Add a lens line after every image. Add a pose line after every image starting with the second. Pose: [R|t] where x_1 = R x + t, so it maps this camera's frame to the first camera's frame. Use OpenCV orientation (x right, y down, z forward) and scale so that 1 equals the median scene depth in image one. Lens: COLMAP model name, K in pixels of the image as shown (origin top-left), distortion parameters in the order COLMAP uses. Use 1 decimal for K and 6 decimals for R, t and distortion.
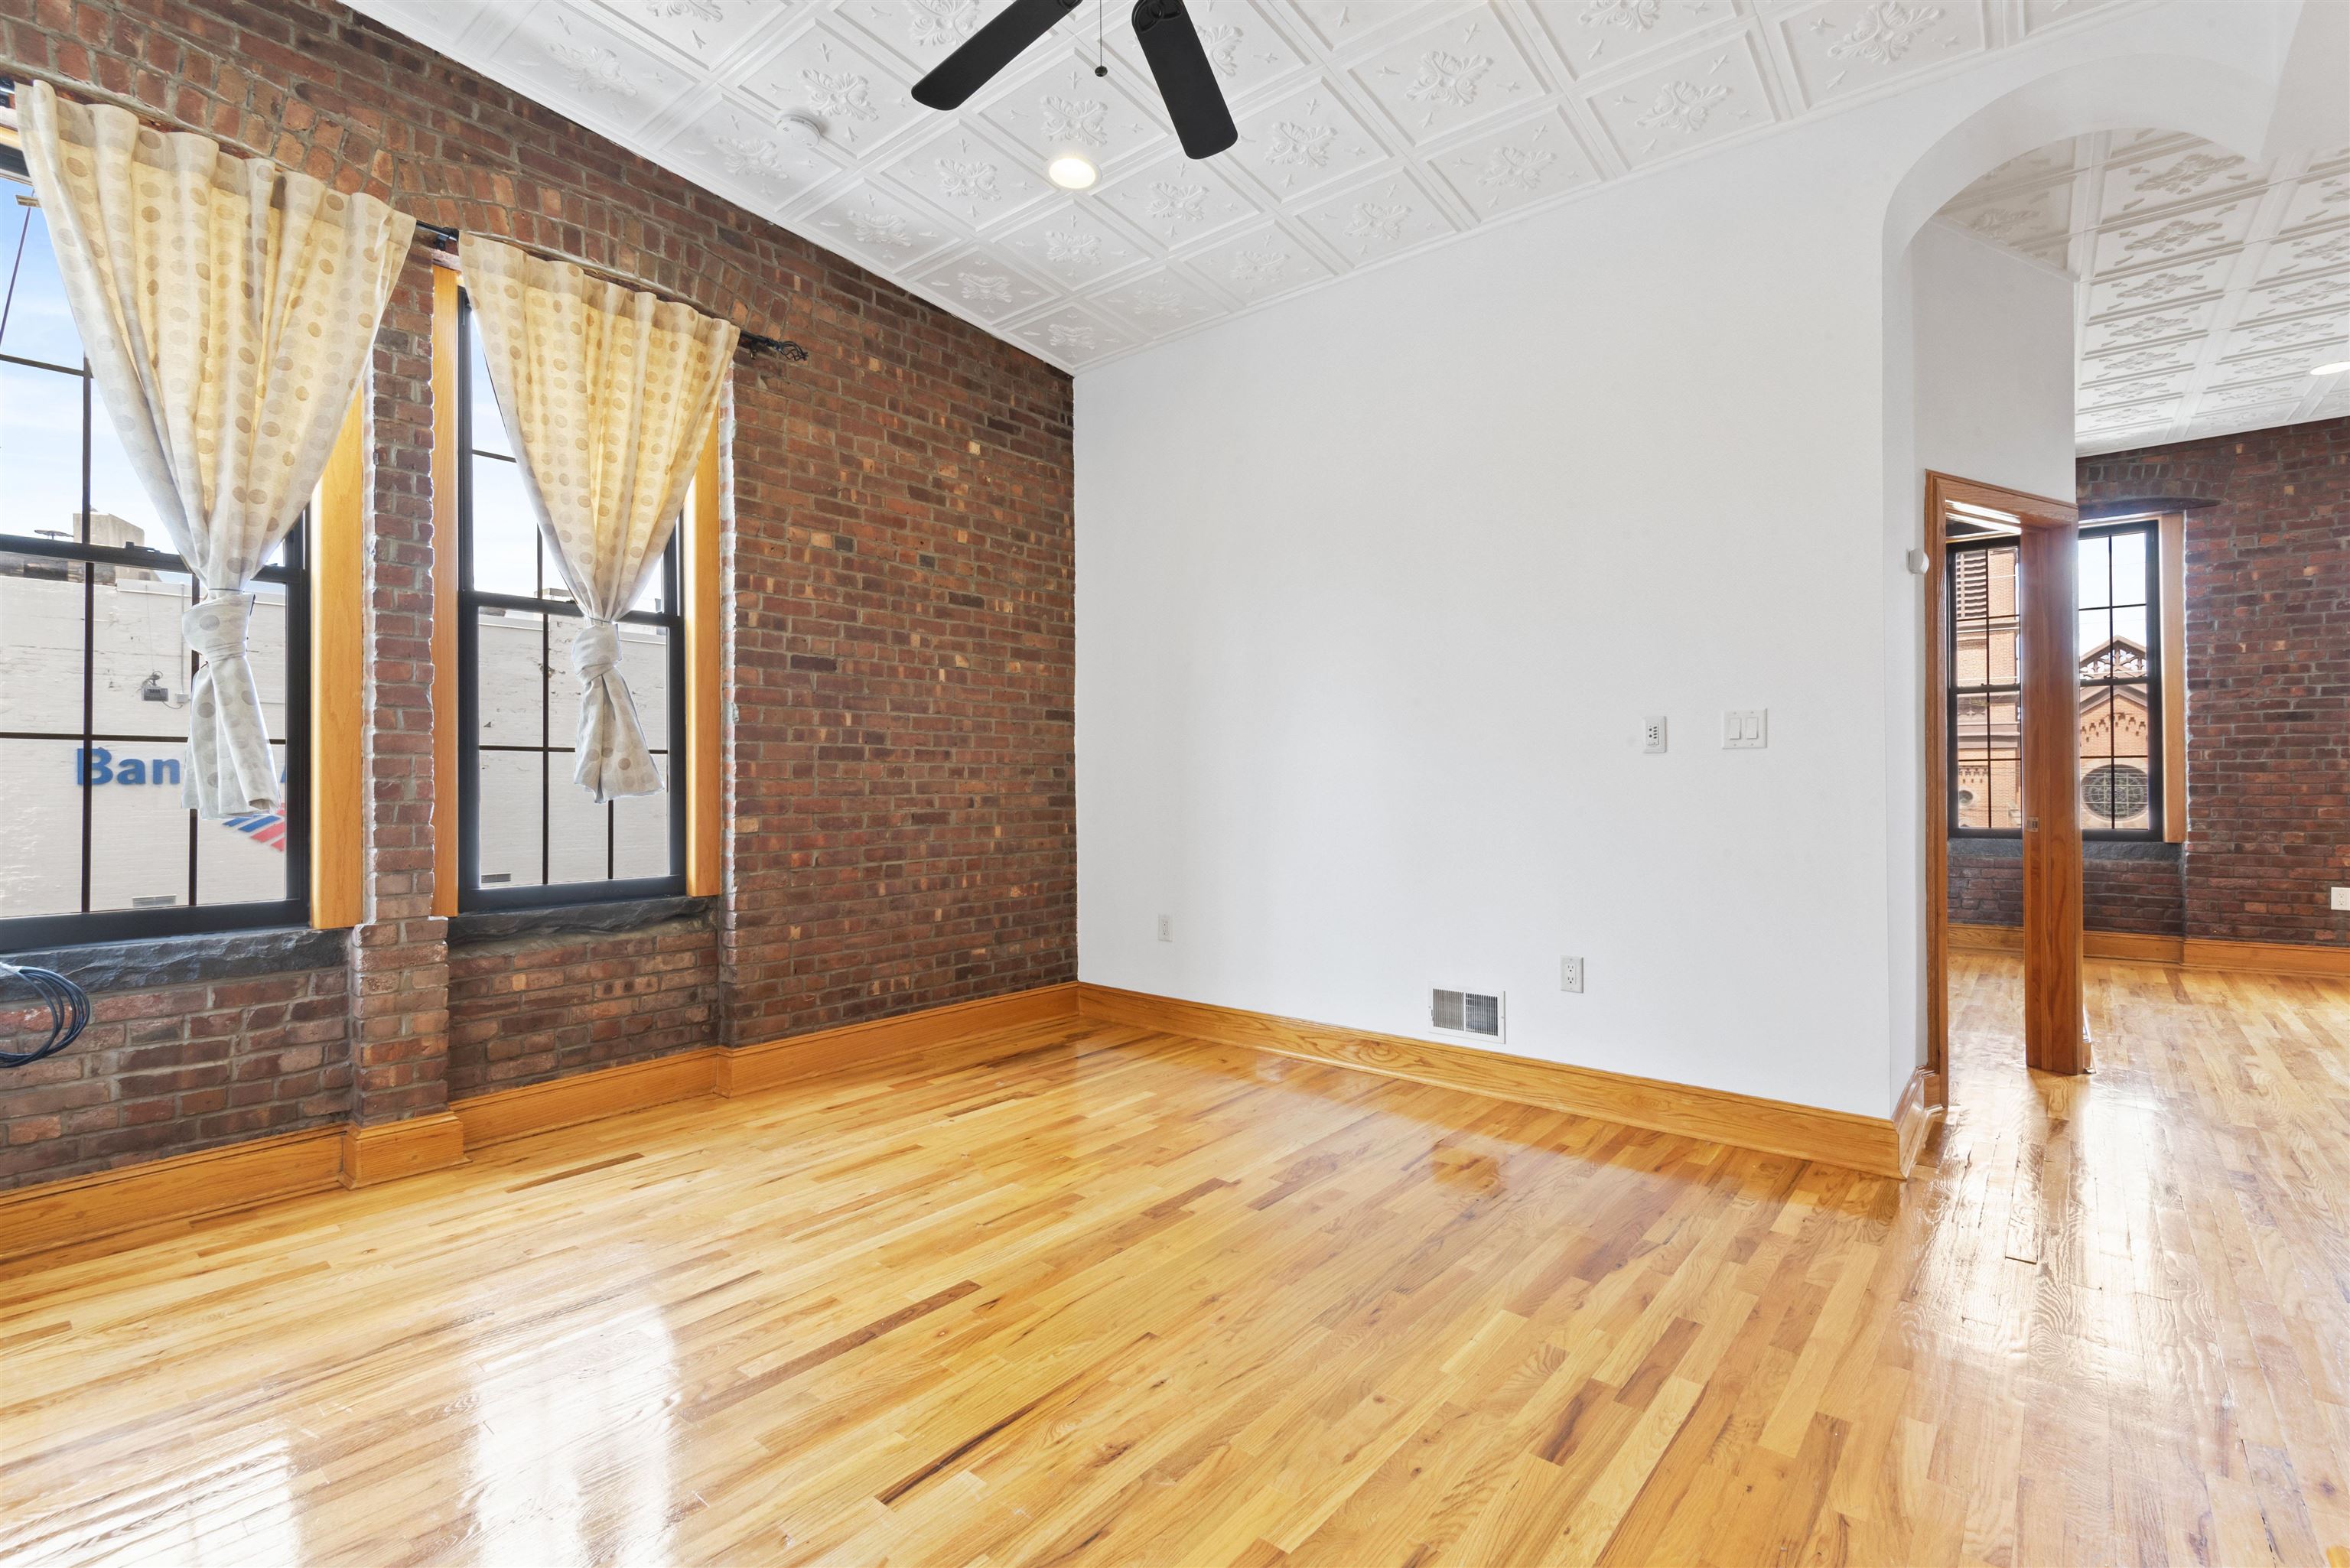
lens RADIAL K [[1061.8, 0, 1180.9], [0, 1061.8, 780.1], [0, 0, 1]] dist [0.025713, -0.014860]
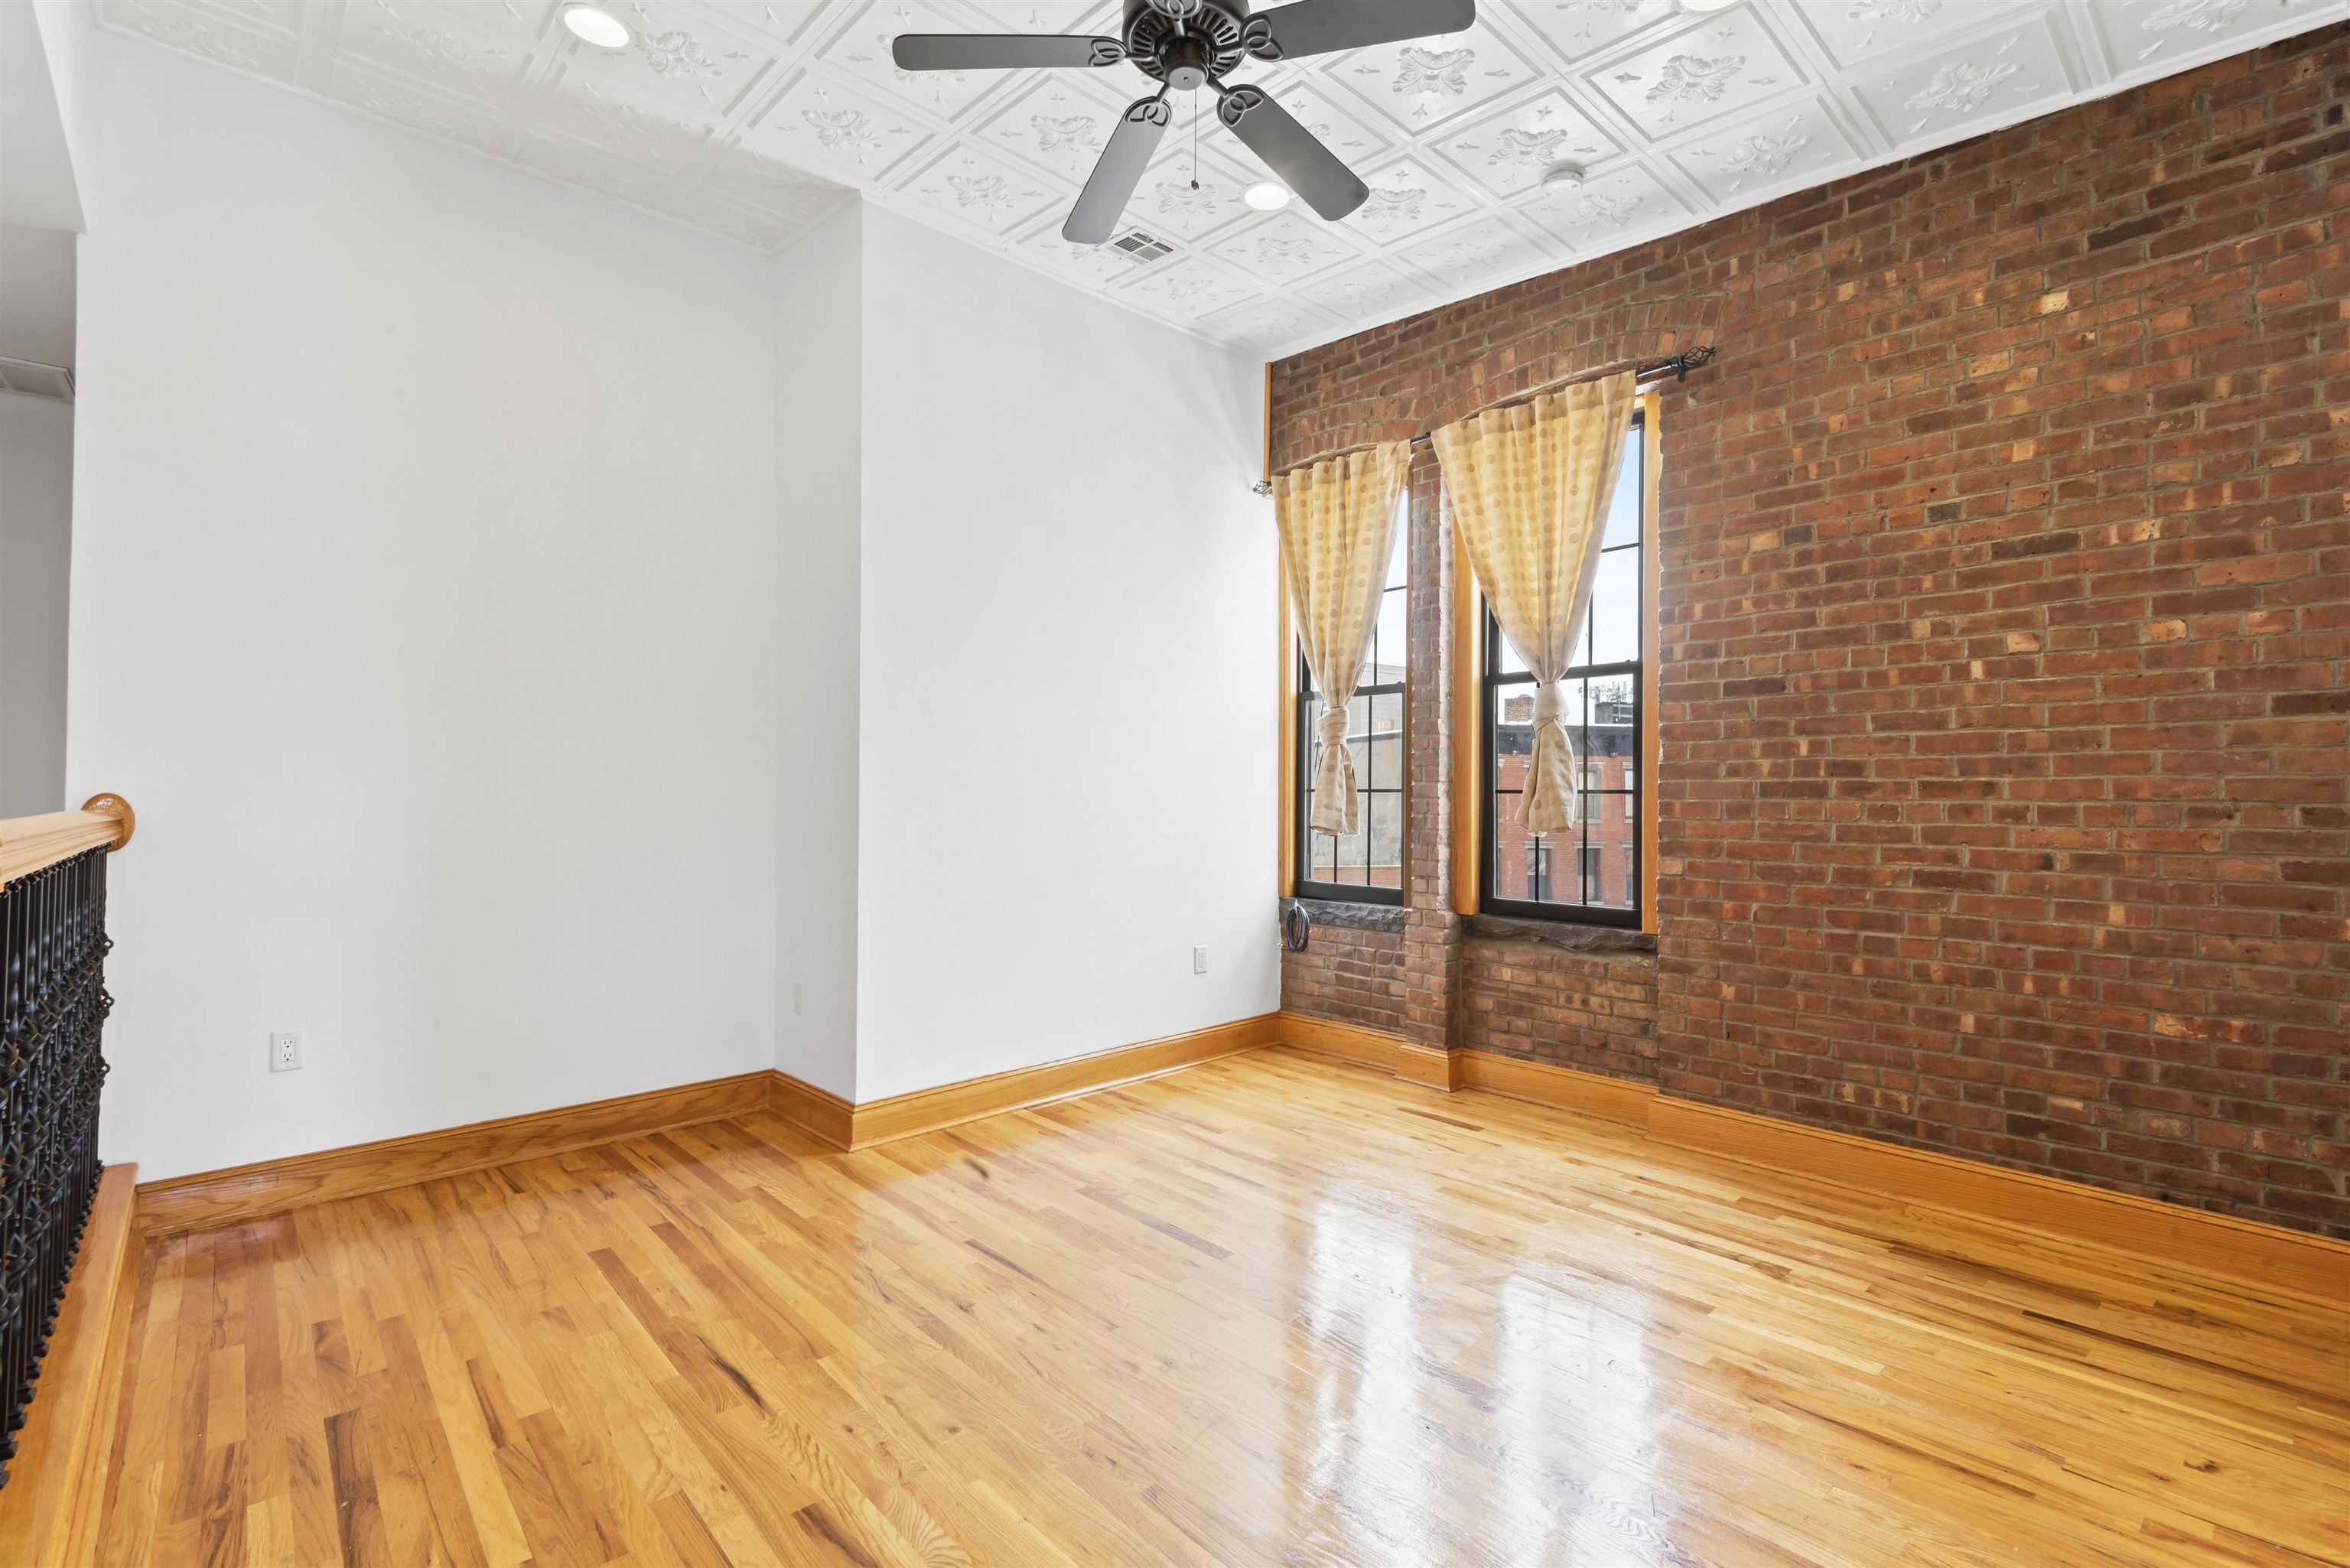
lens RADIAL K [[1056.8, 0, 1184.3], [0, 1056.8, 777.0], [0, 0, 1]] dist [0.030958, -0.023325]
pose [[-0.145832, -0.016434, -0.989173, 0.552896], [0.000162, 0.999862, -0.016636, -0.020701], [0.989309, -0.002586, -0.145809, 0.636612]]
